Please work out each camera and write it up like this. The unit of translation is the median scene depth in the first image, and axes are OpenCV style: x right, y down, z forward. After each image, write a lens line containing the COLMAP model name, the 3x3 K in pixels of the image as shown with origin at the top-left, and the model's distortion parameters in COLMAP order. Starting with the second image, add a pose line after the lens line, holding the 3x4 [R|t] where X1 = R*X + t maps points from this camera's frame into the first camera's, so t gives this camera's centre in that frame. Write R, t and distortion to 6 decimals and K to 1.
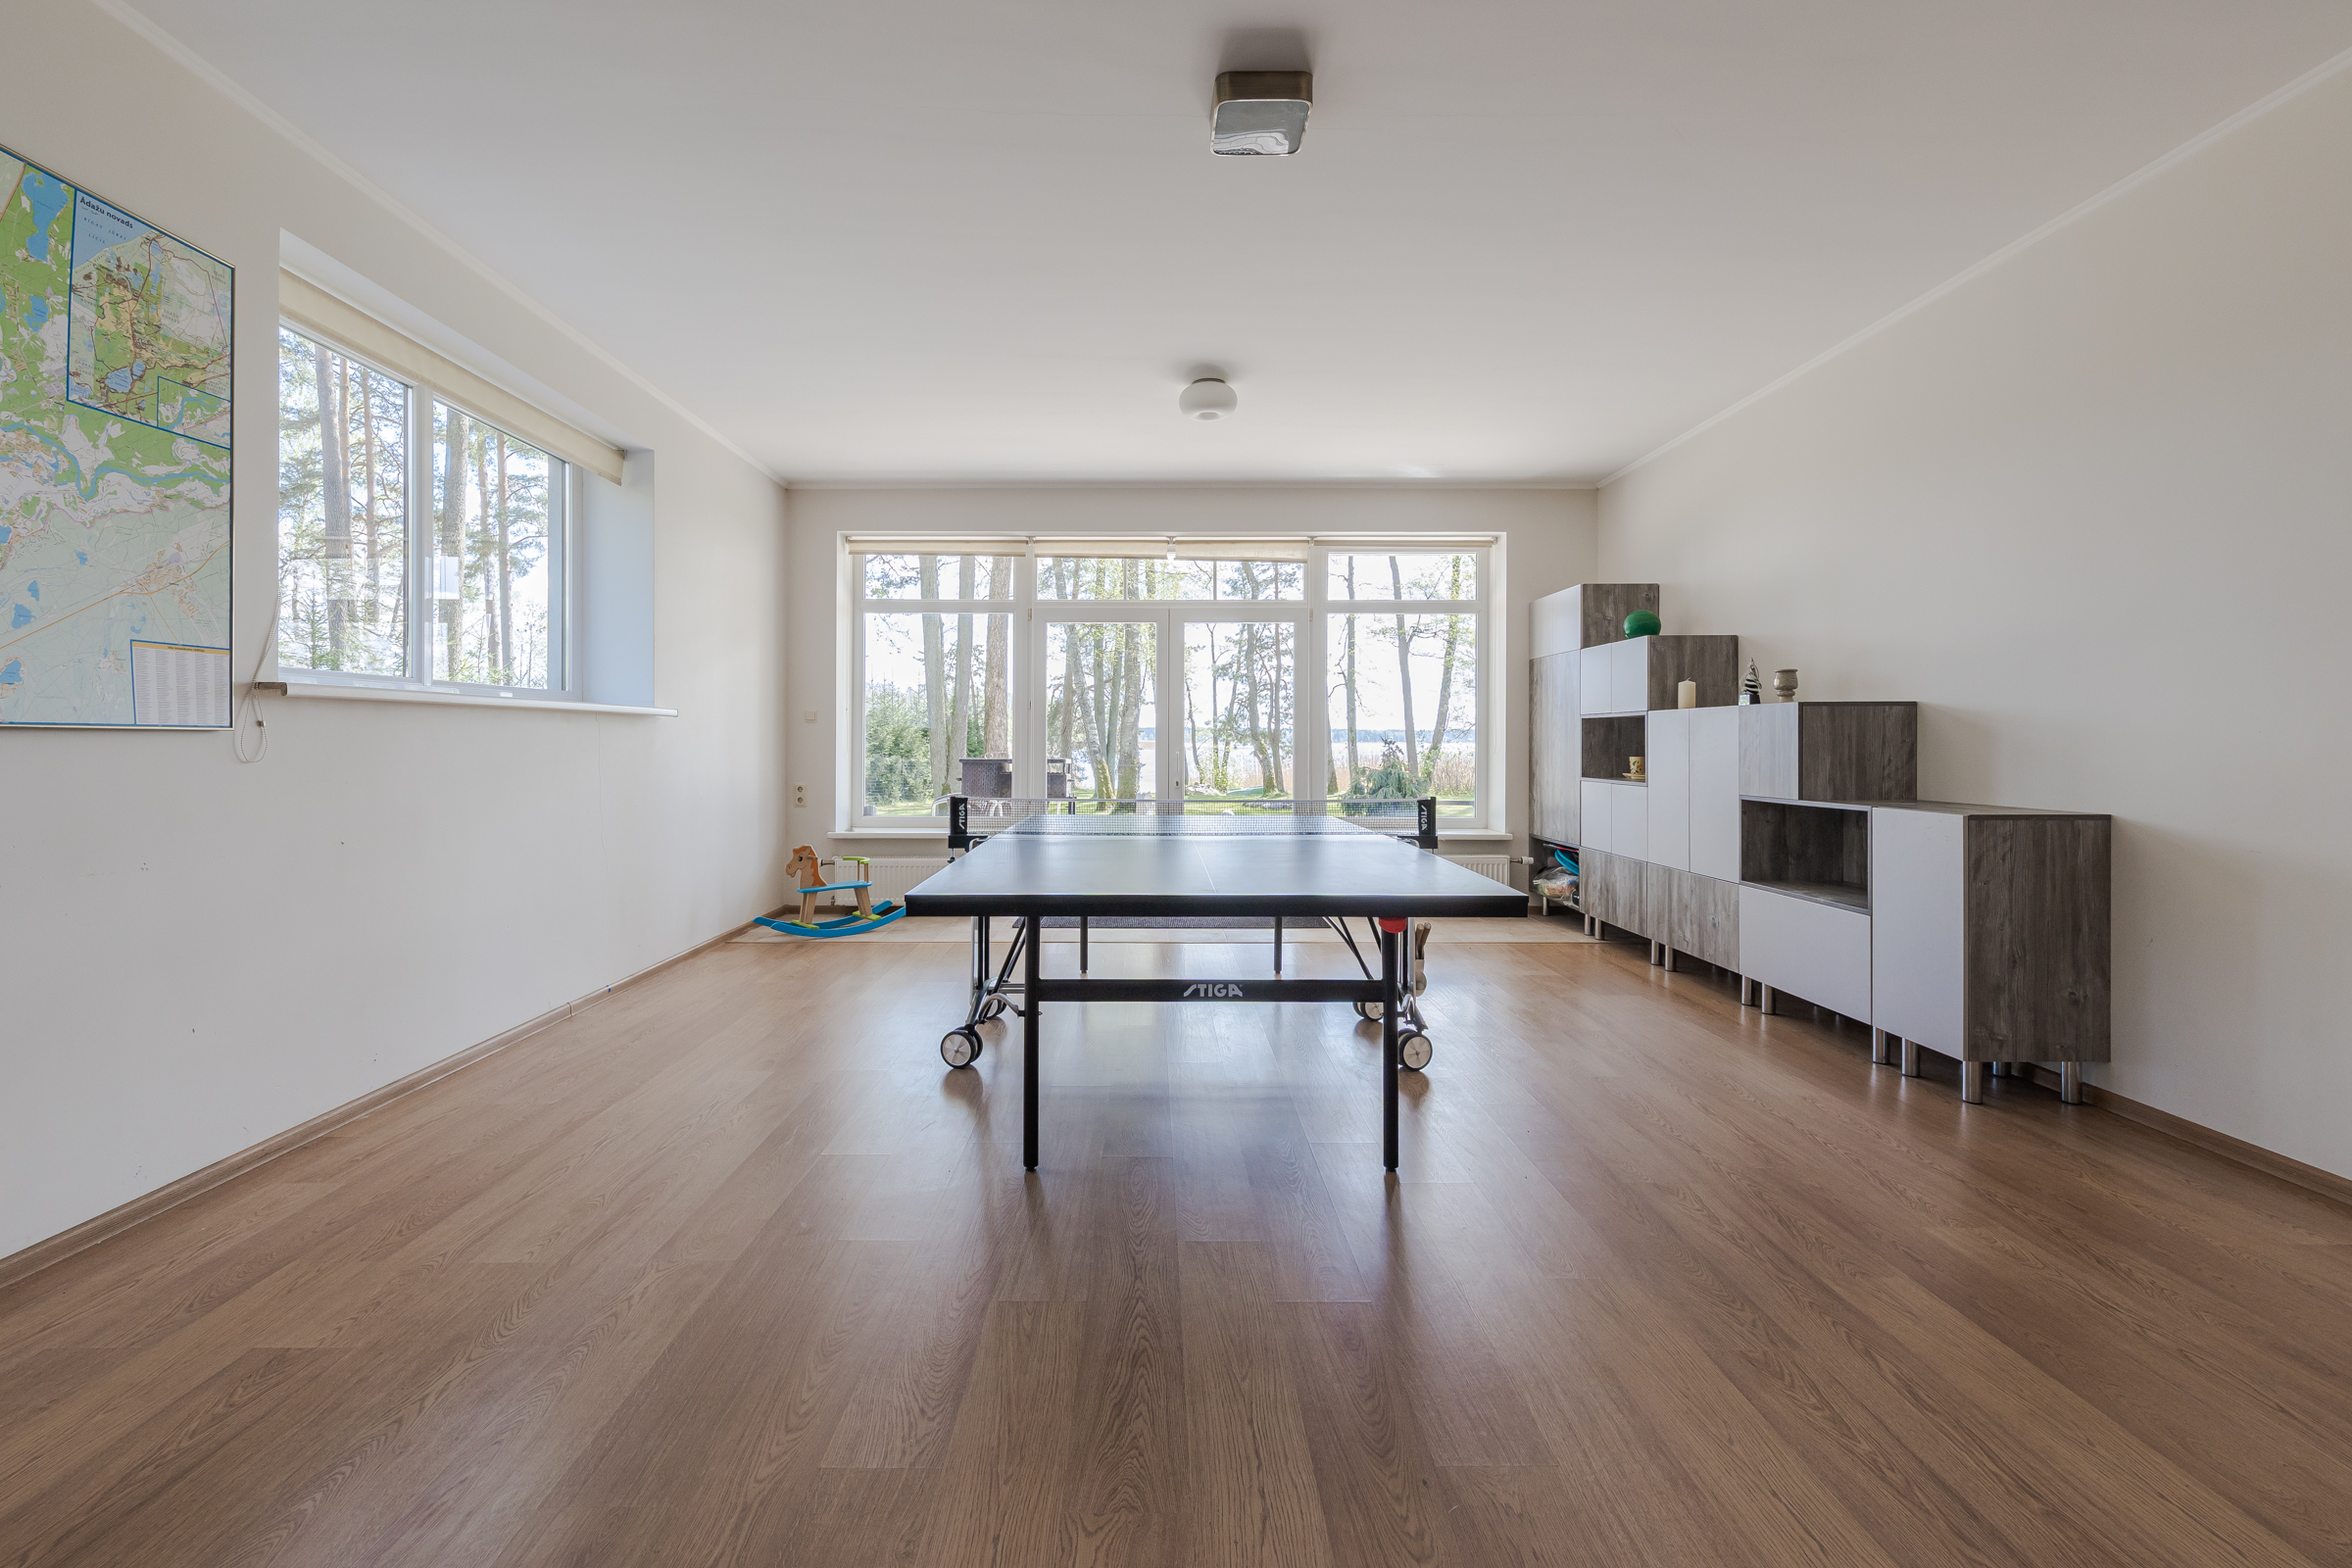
lens RADIAL K [[1027.5, 0, 1163.1], [0, 1027.5, 726.3], [0, 0, 1]] dist [0.005268, -0.000444]
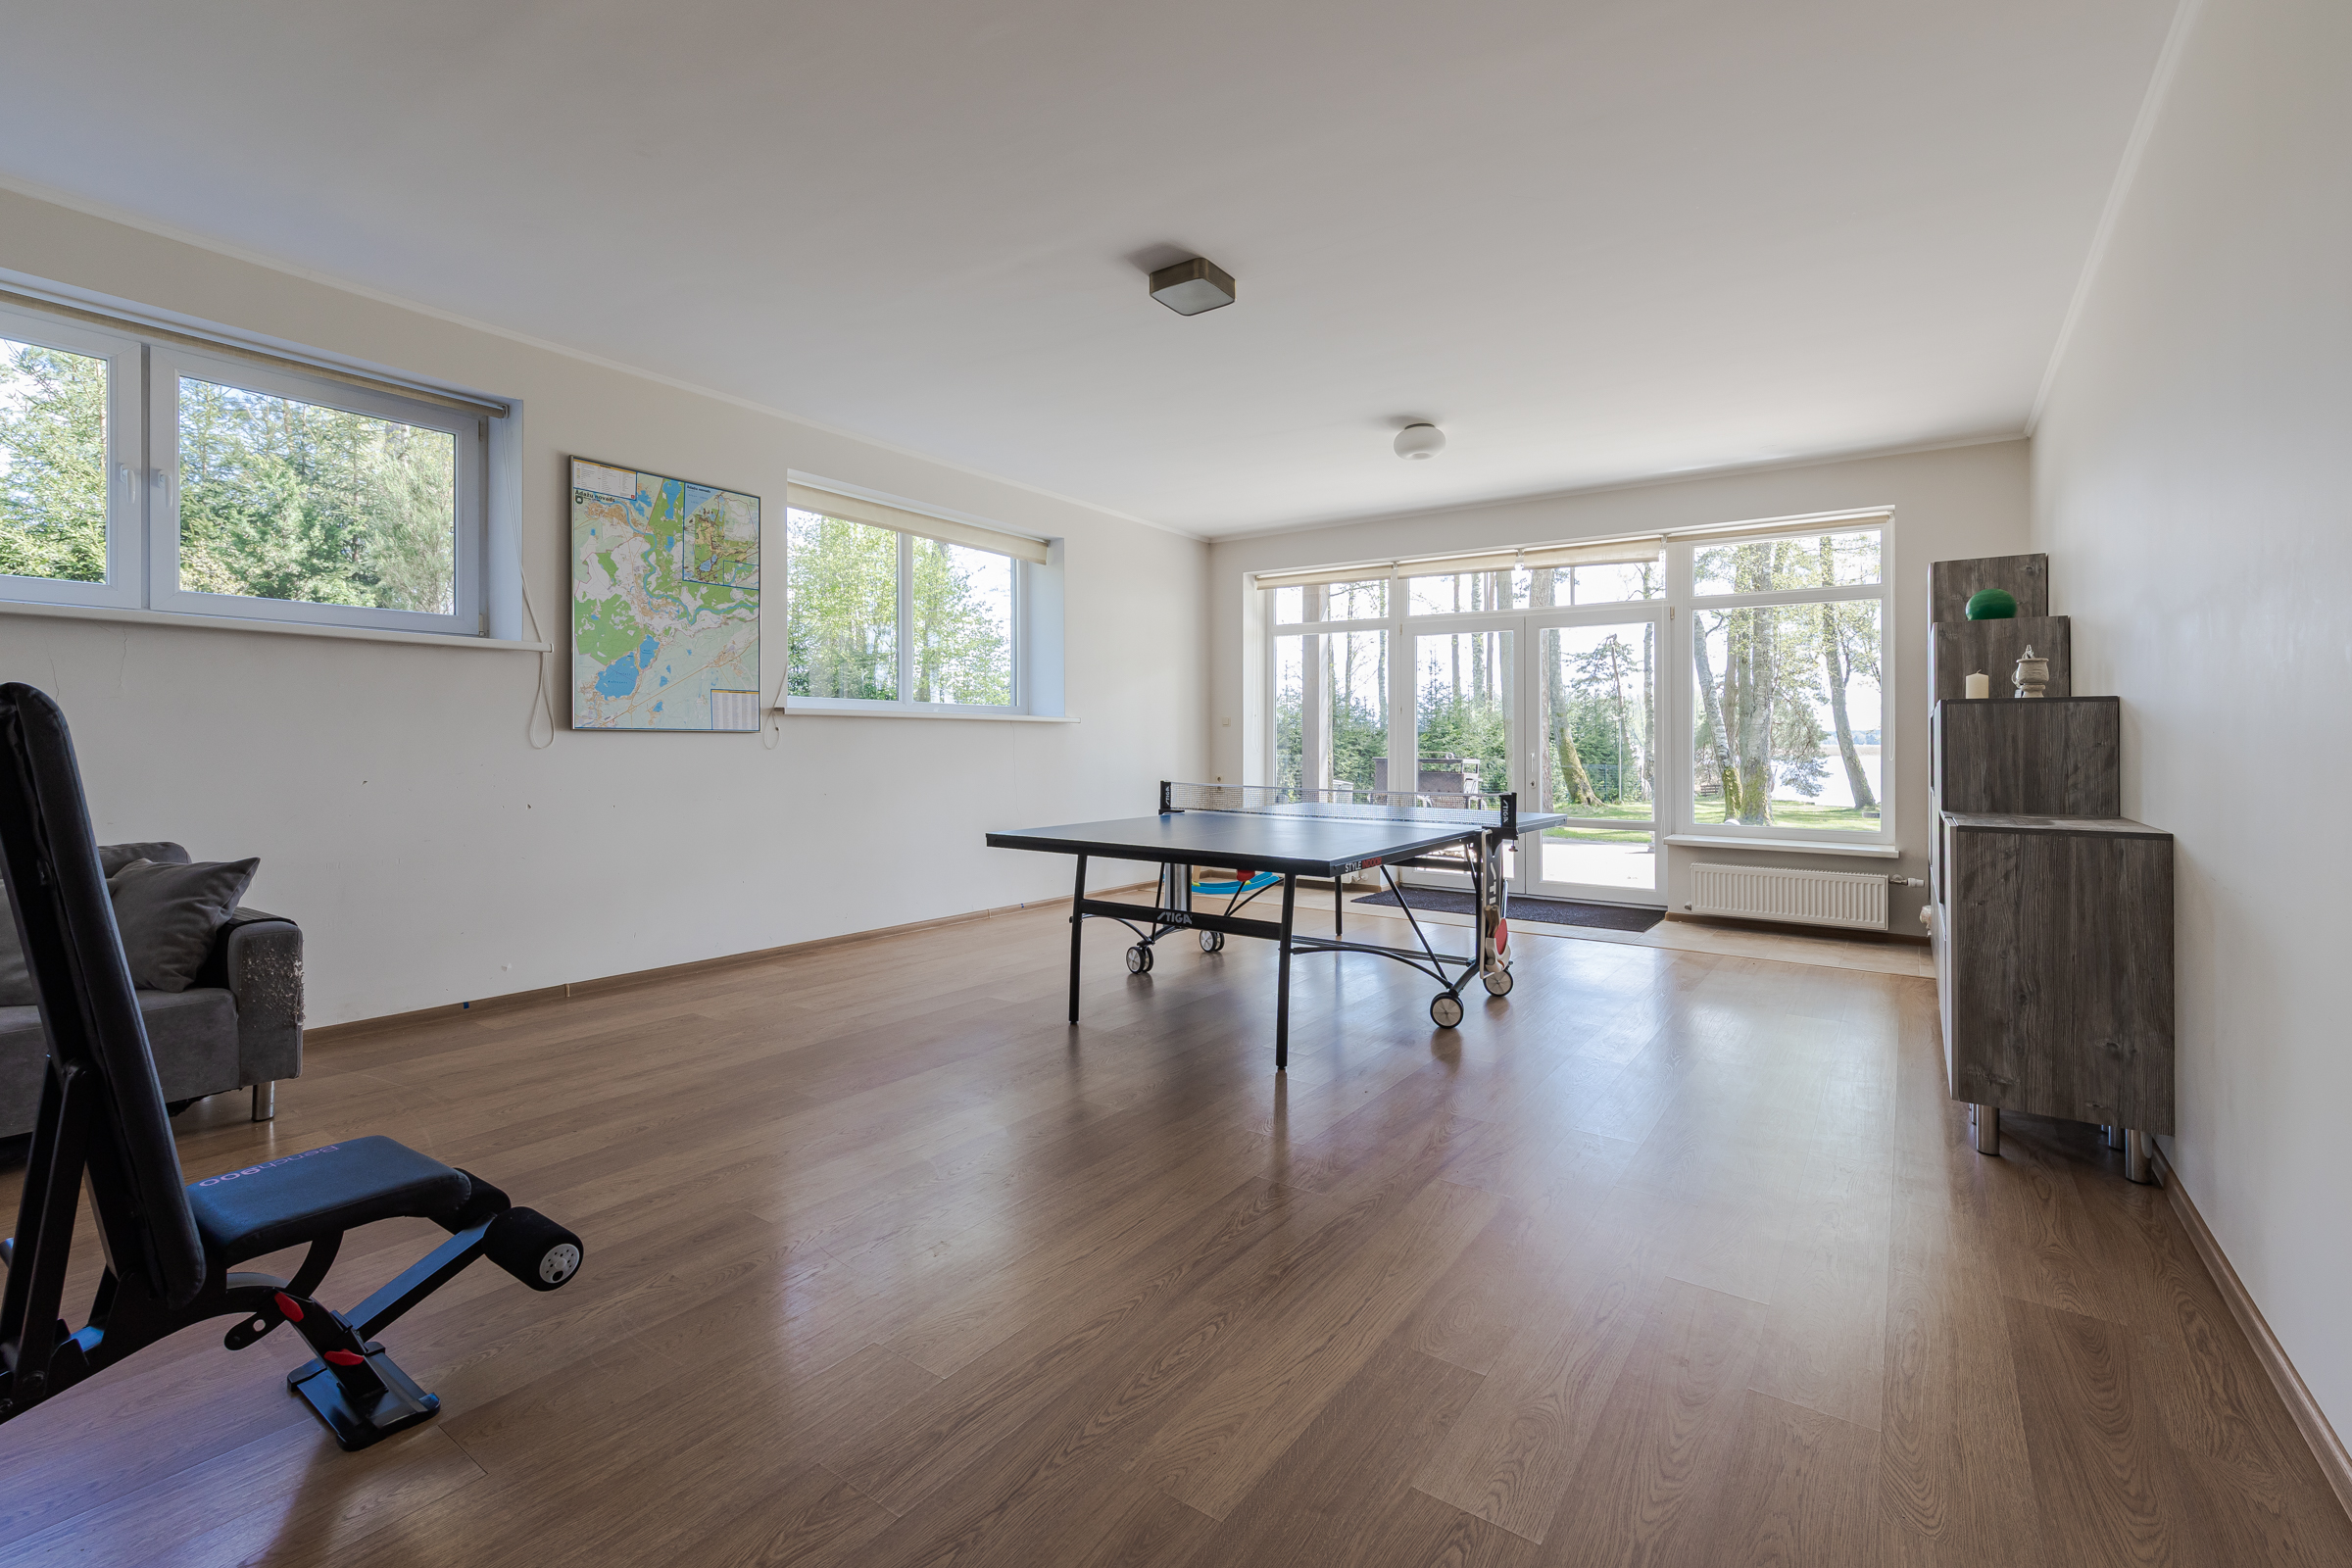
lens RADIAL K [[1027.5, 0, 1210.8], [0, 1027.5, 725.7], [0, 0, 1]] dist [0.005268, -0.000444]
pose [[0.824154, -0.004368, -0.566349, 0.754263], [0.002567, 0.999989, -0.003977, 0.000870], [0.566360, 0.001824, 0.824156, -0.106670]]
